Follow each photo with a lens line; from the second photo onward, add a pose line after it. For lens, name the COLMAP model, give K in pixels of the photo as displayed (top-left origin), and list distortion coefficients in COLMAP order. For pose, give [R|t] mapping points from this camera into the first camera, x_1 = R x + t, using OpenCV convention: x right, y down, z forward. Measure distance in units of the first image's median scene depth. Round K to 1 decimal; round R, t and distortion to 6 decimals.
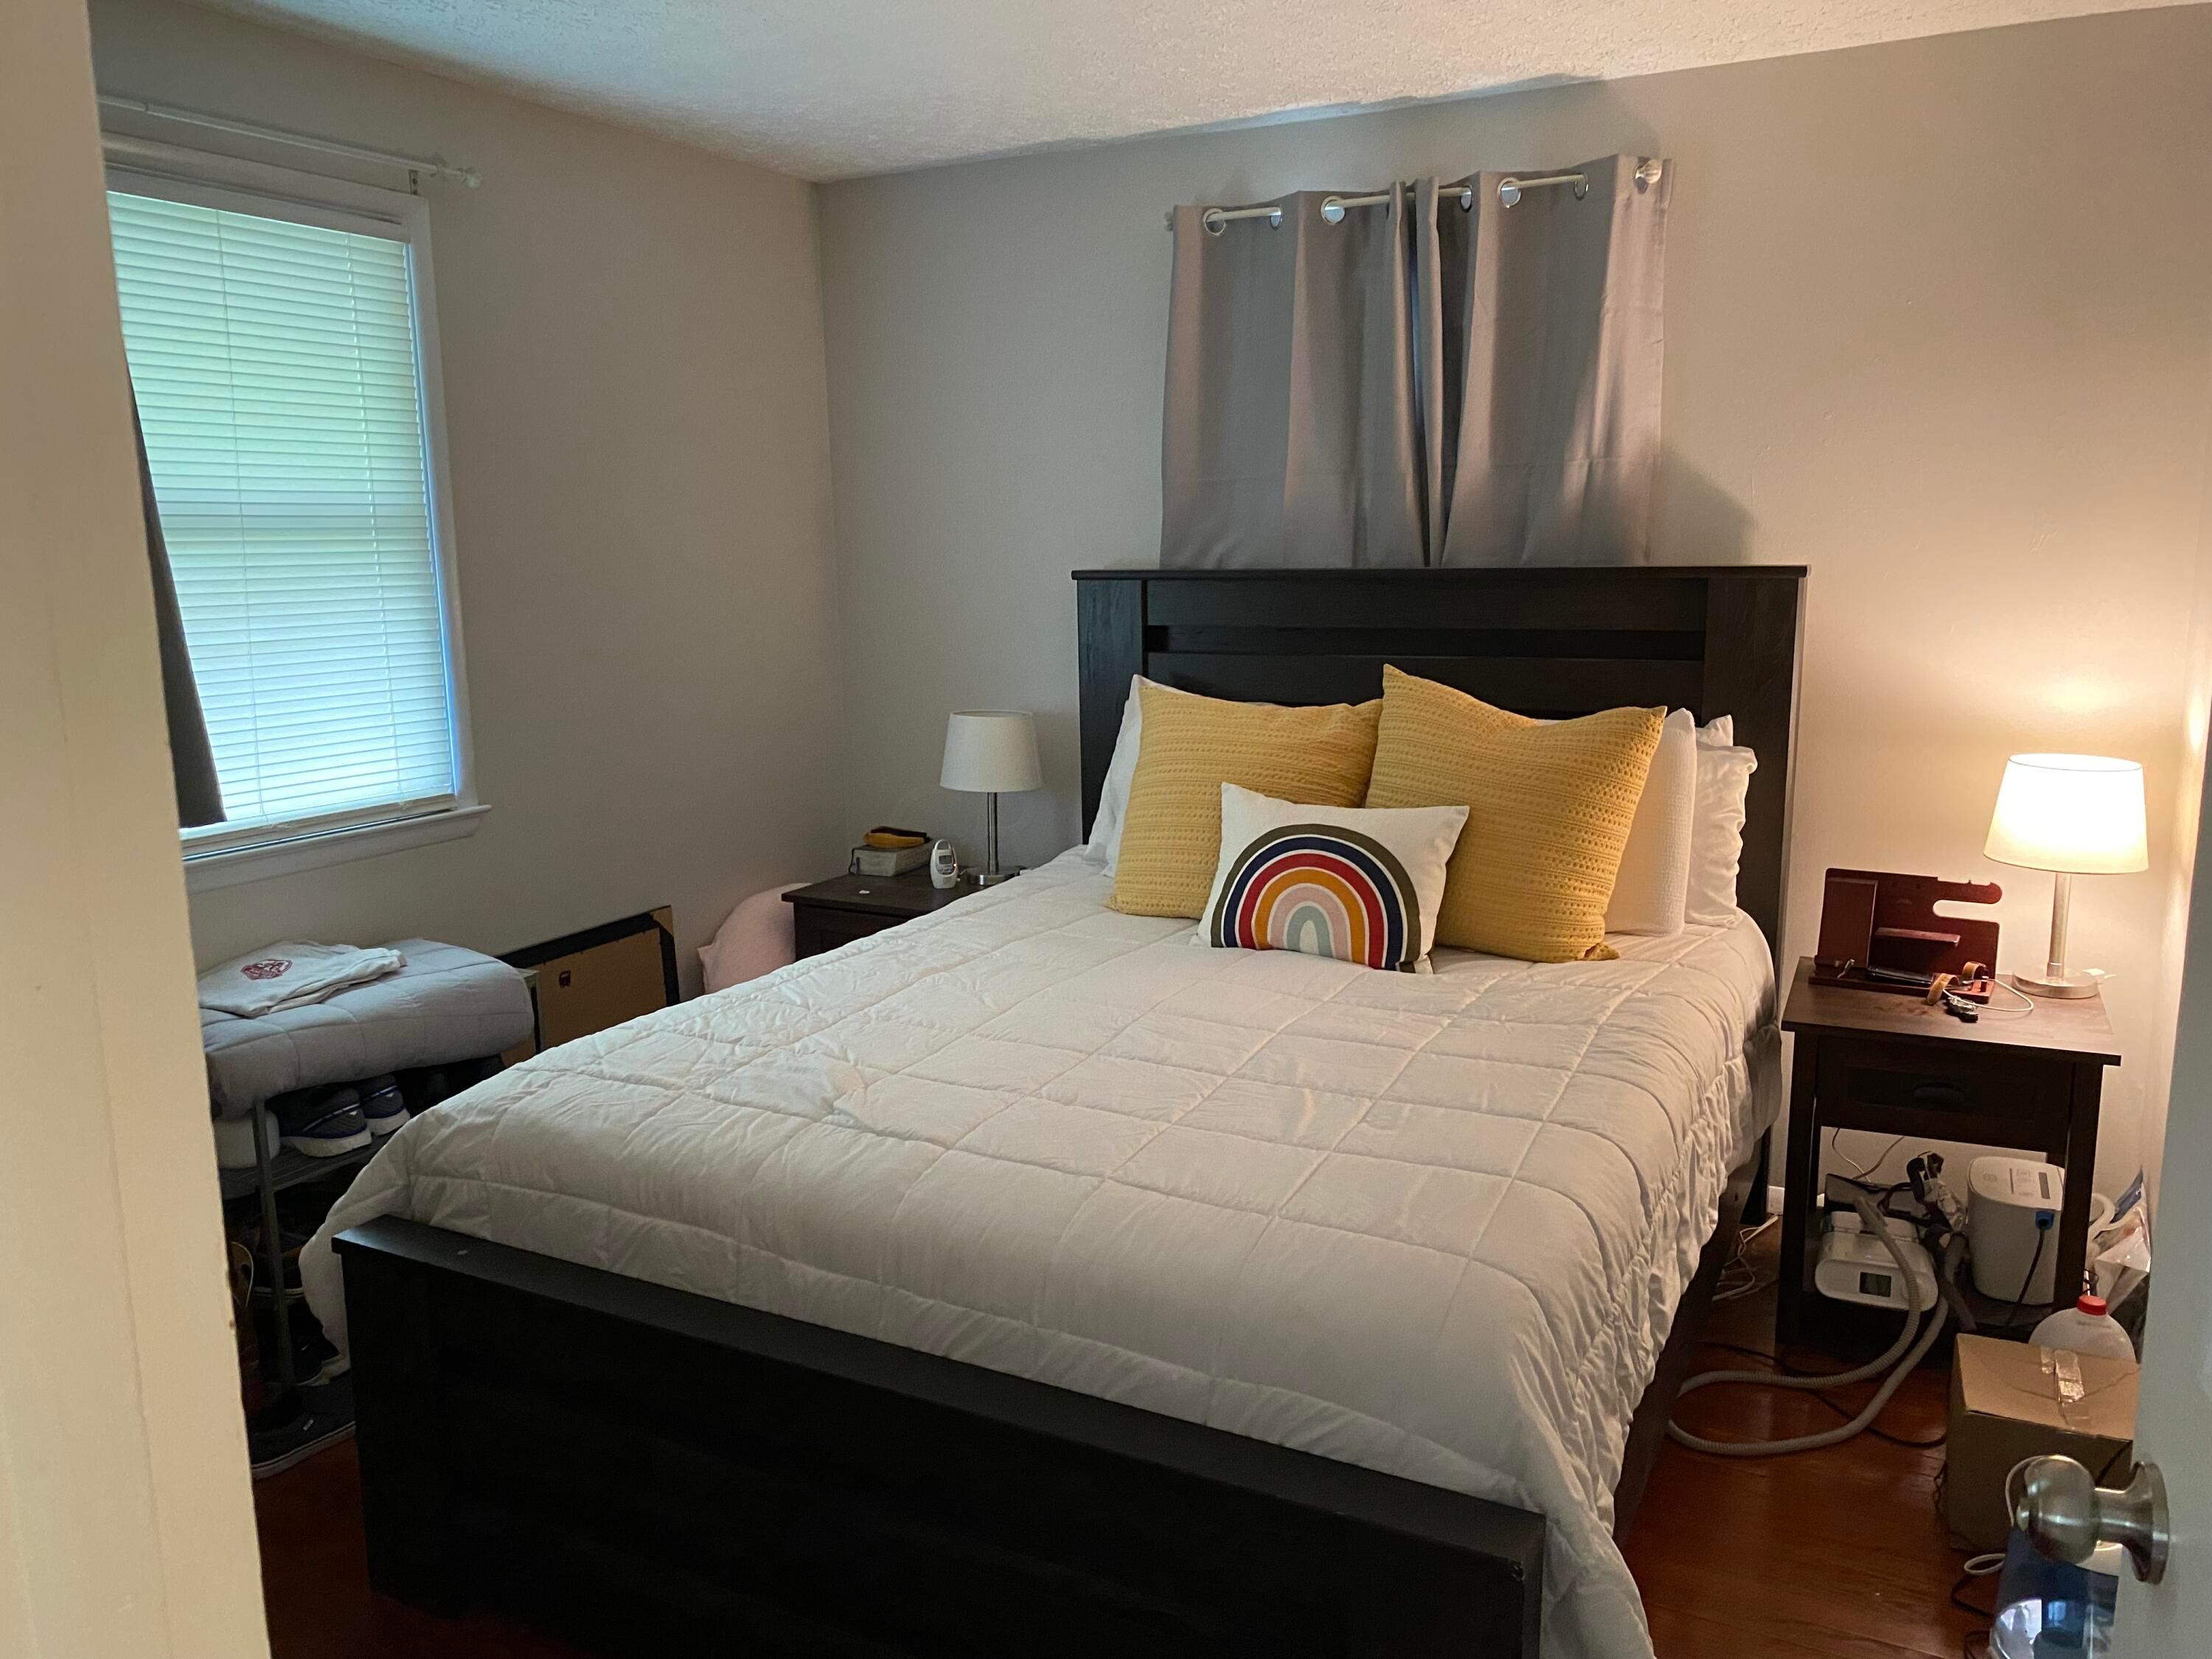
lens RADIAL K [[1665.0, 0, 1103.6], [0, 1665.0, 830.4], [0, 0, 1]] dist [0.021527, -0.027392]
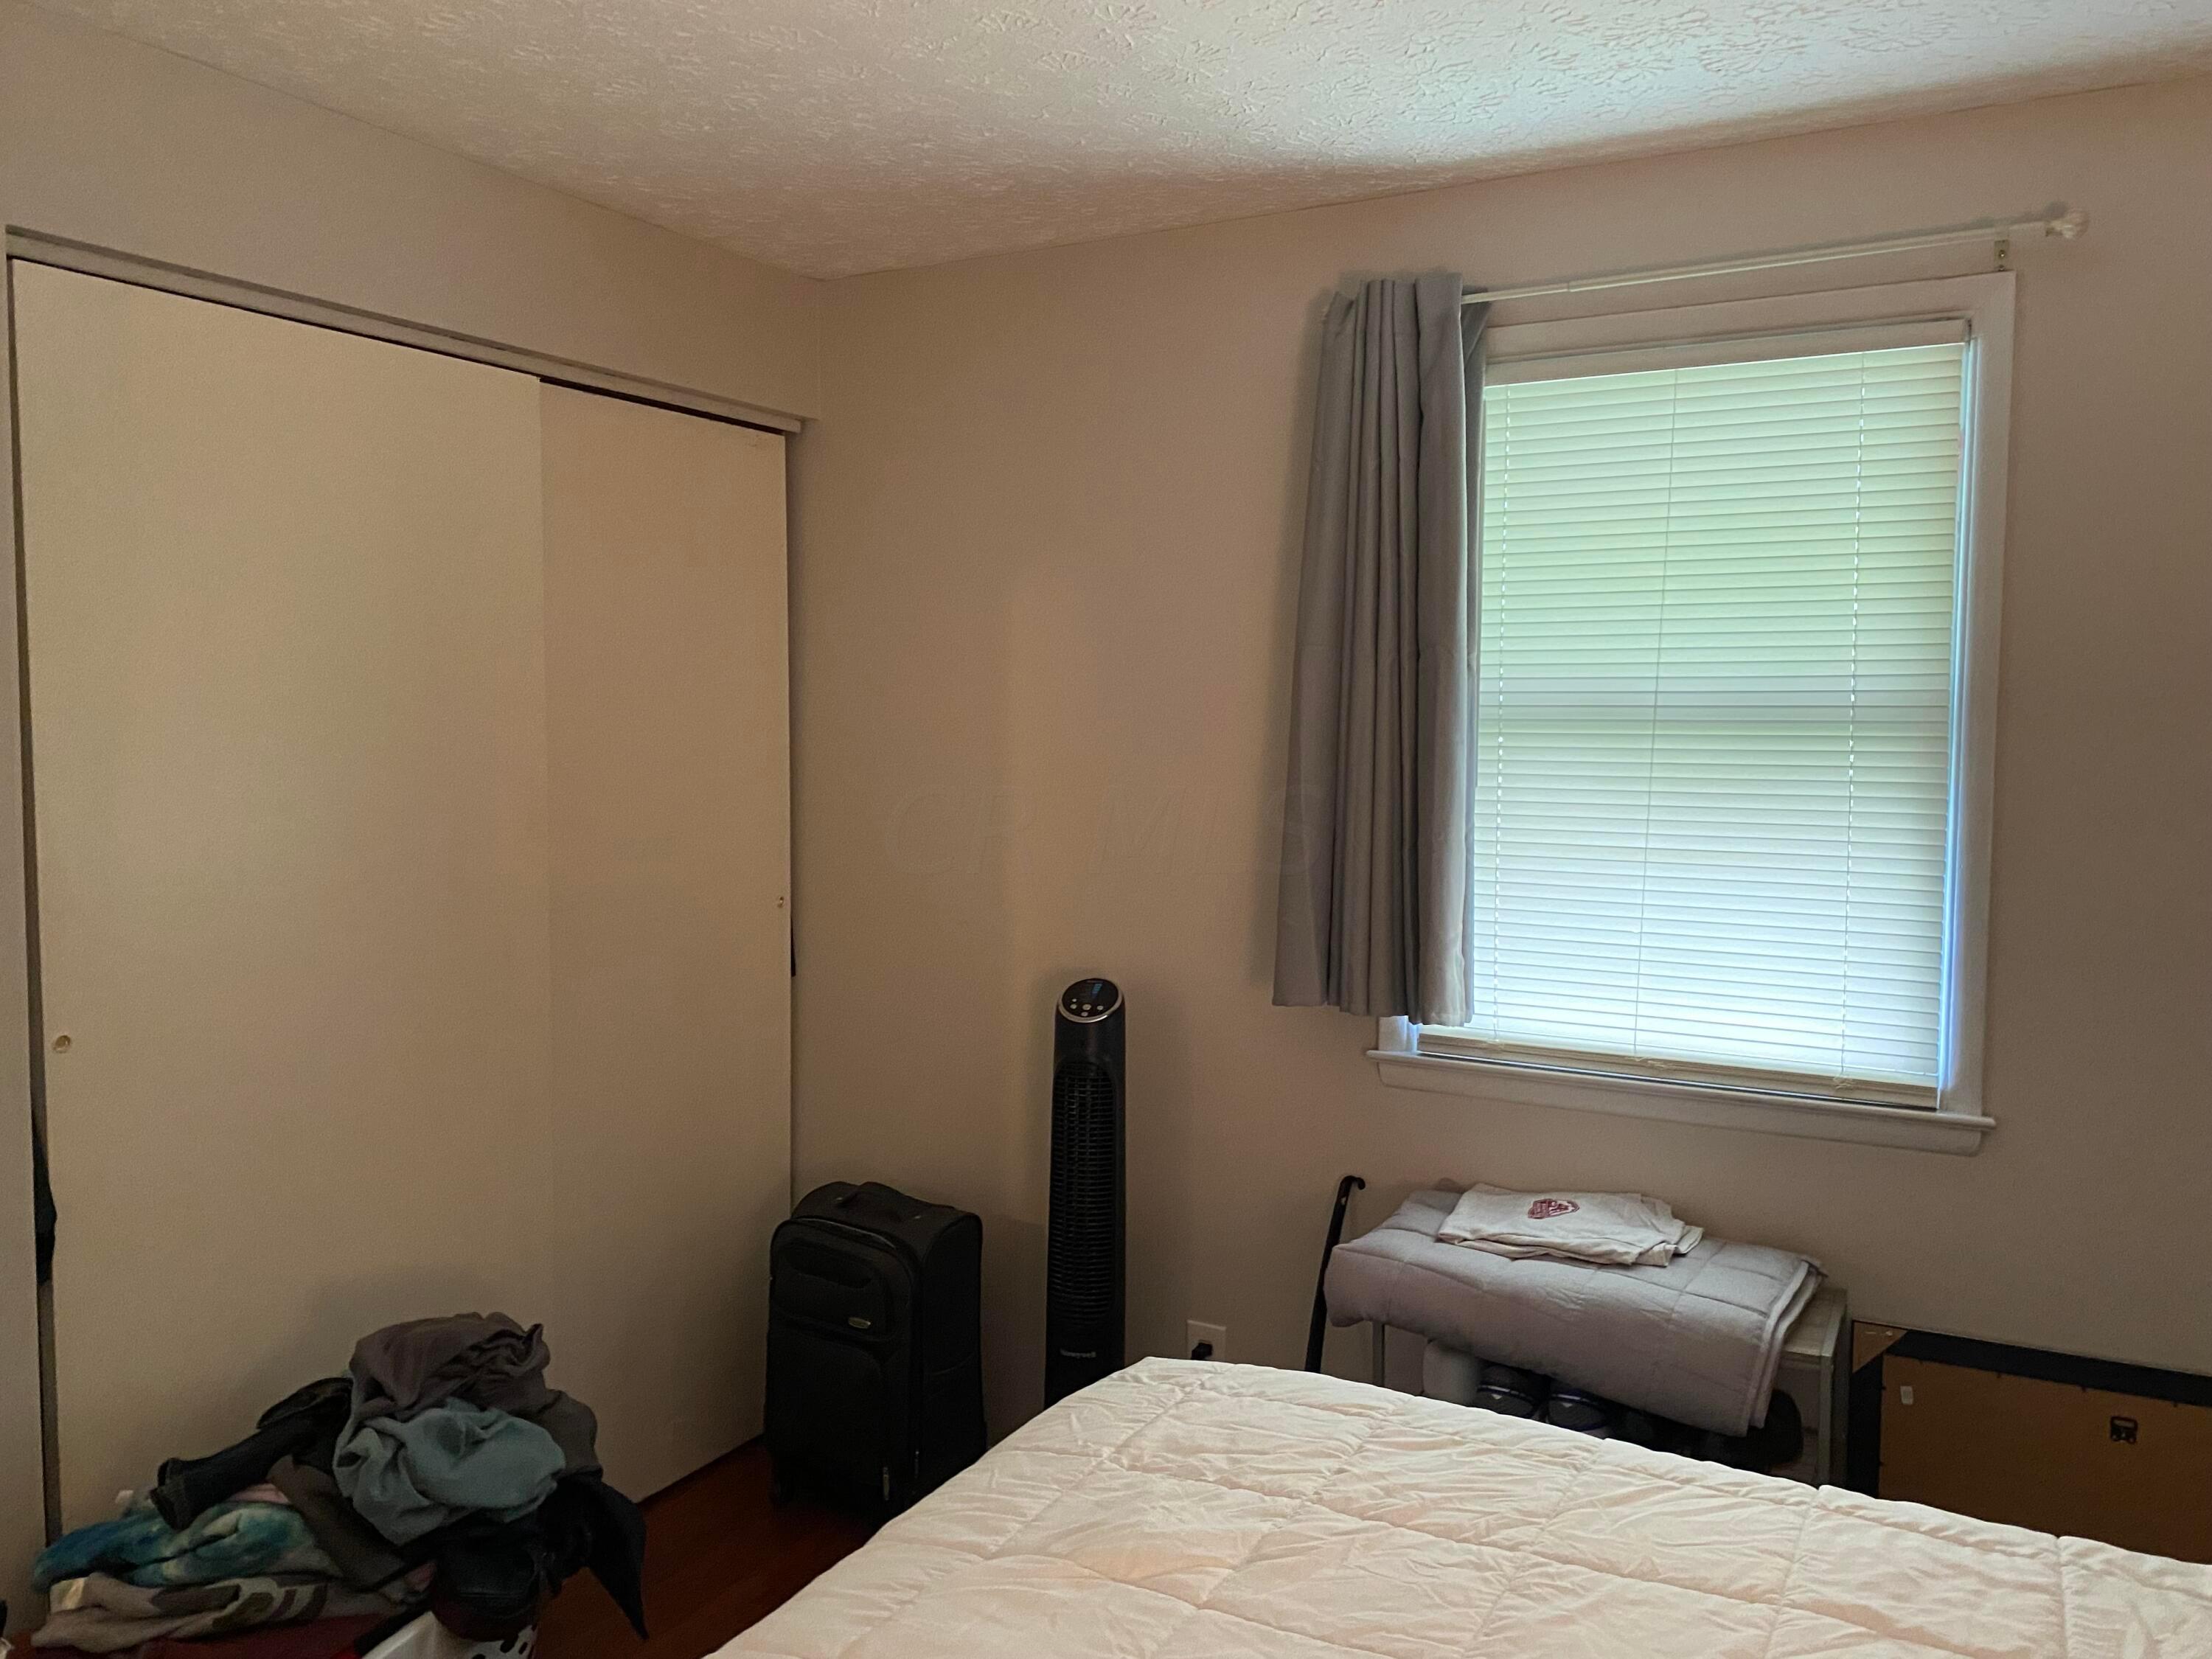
lens RADIAL K [[1665.0, 0, 1103.4], [0, 1665.0, 822.7], [0, 0, 1]] dist [0.021527, -0.027392]
pose [[-0.020554, 0.070226, -0.997319, 0.356824], [-0.183971, 0.980231, 0.072814, -0.132566], [0.982717, 0.184975, -0.007229, 0.699802]]
